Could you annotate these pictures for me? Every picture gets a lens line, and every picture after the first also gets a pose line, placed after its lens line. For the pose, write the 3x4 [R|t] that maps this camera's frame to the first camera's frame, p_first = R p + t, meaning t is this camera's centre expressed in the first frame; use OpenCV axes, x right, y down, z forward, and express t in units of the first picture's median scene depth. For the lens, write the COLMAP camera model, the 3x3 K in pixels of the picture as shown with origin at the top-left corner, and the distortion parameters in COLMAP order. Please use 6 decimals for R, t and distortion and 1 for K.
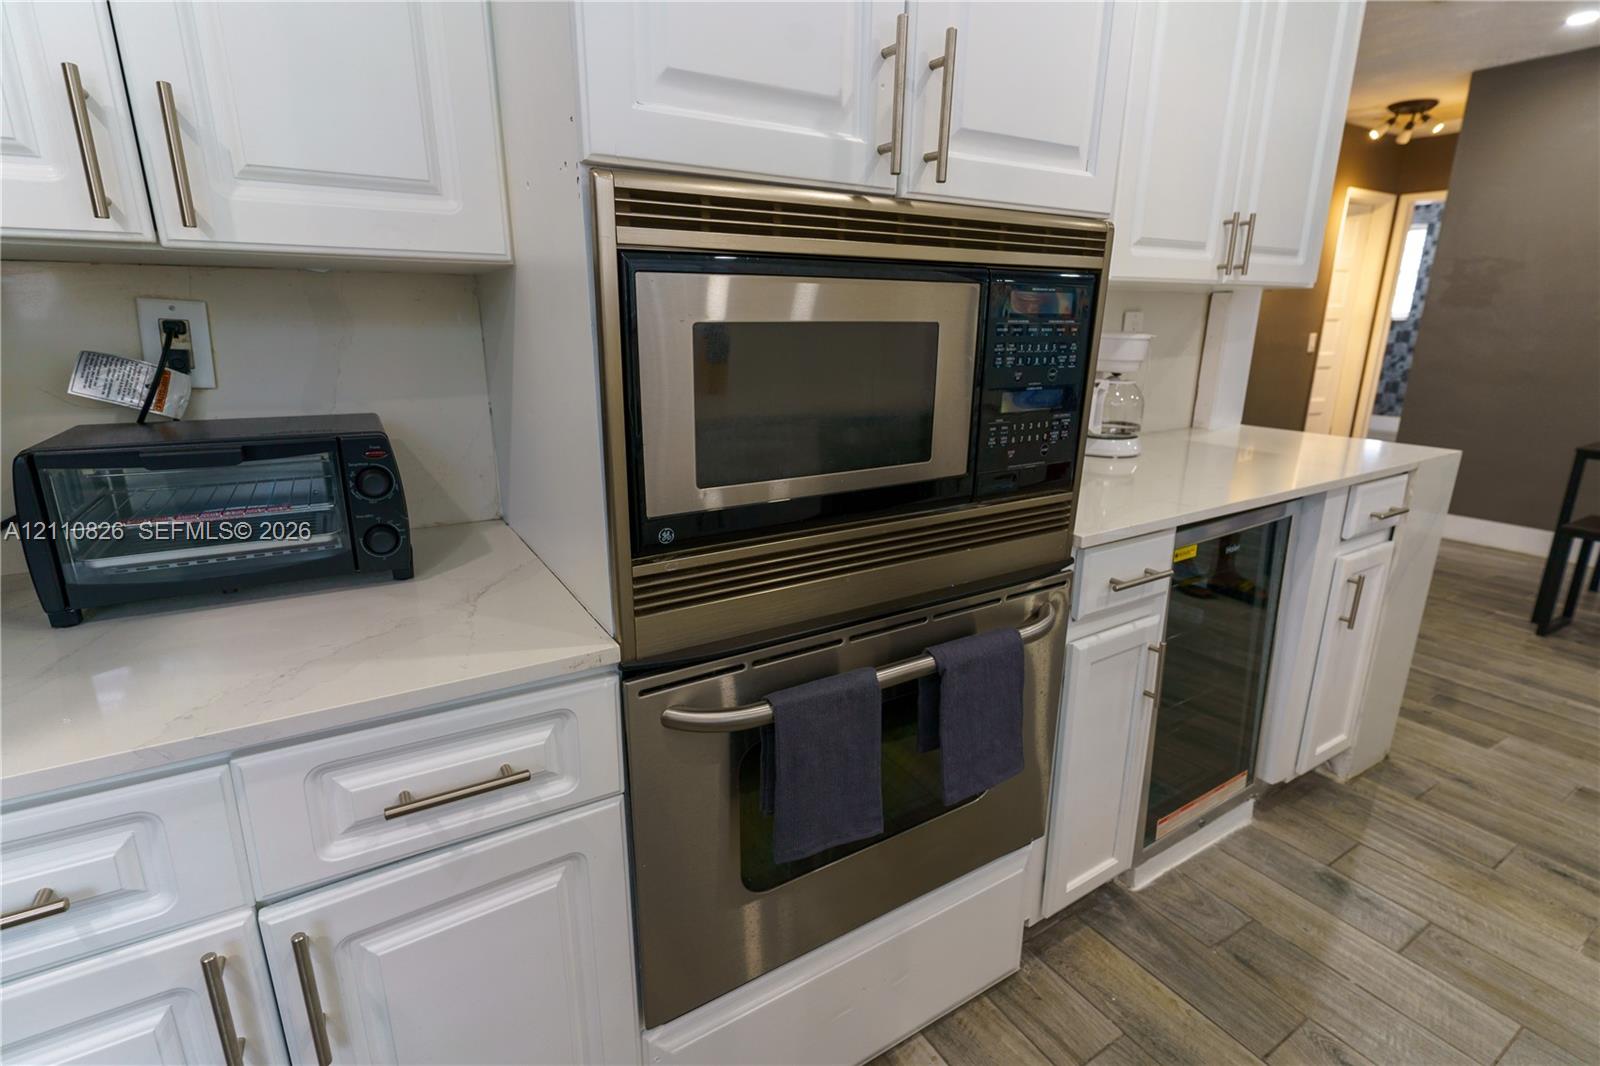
lens RADIAL K [[763.1, 0, 808.0], [0, 763.1, 534.5], [0, 0, 1]] dist [0.000795, -0.000864]
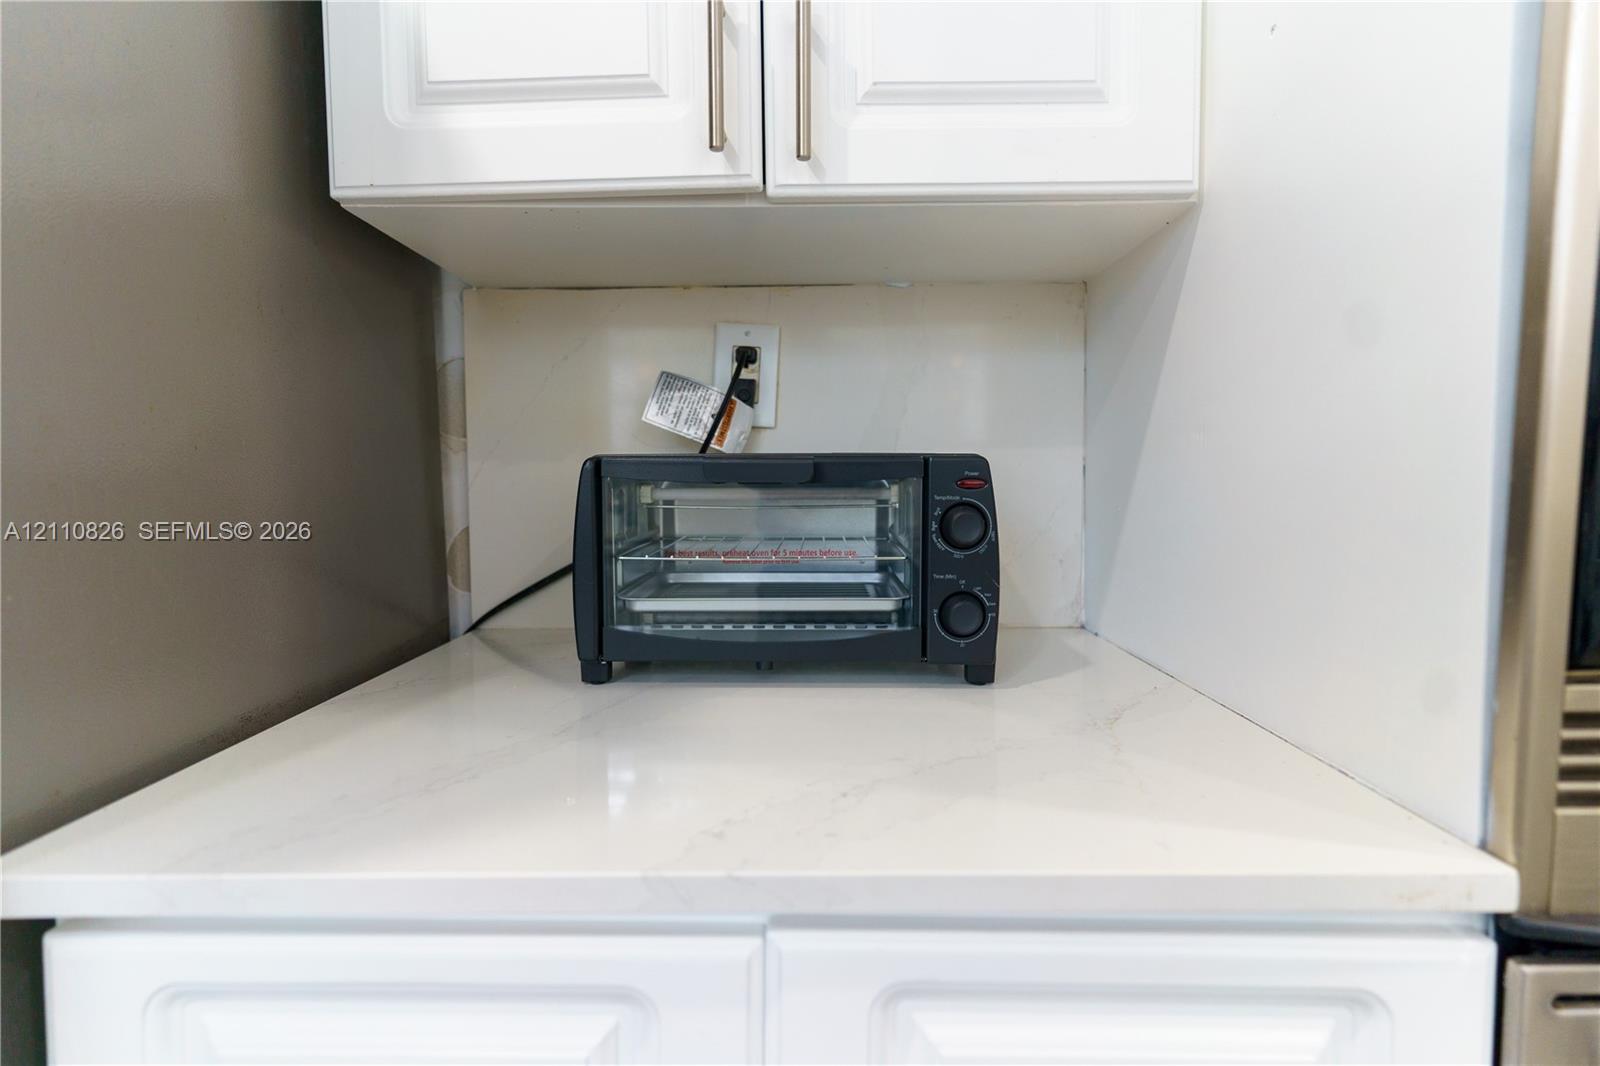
lens RADIAL K [[861.7, 0, 801.3], [0, 861.7, 527.8], [0, 0, 1]] dist [-0.000472, 0.001476]
pose [[0.844732, 0.016355, -0.534940, -0.283677], [-0.129244, 0.976184, -0.174245, 0.081140], [0.519350, 0.216328, 0.826727, 0.303131]]
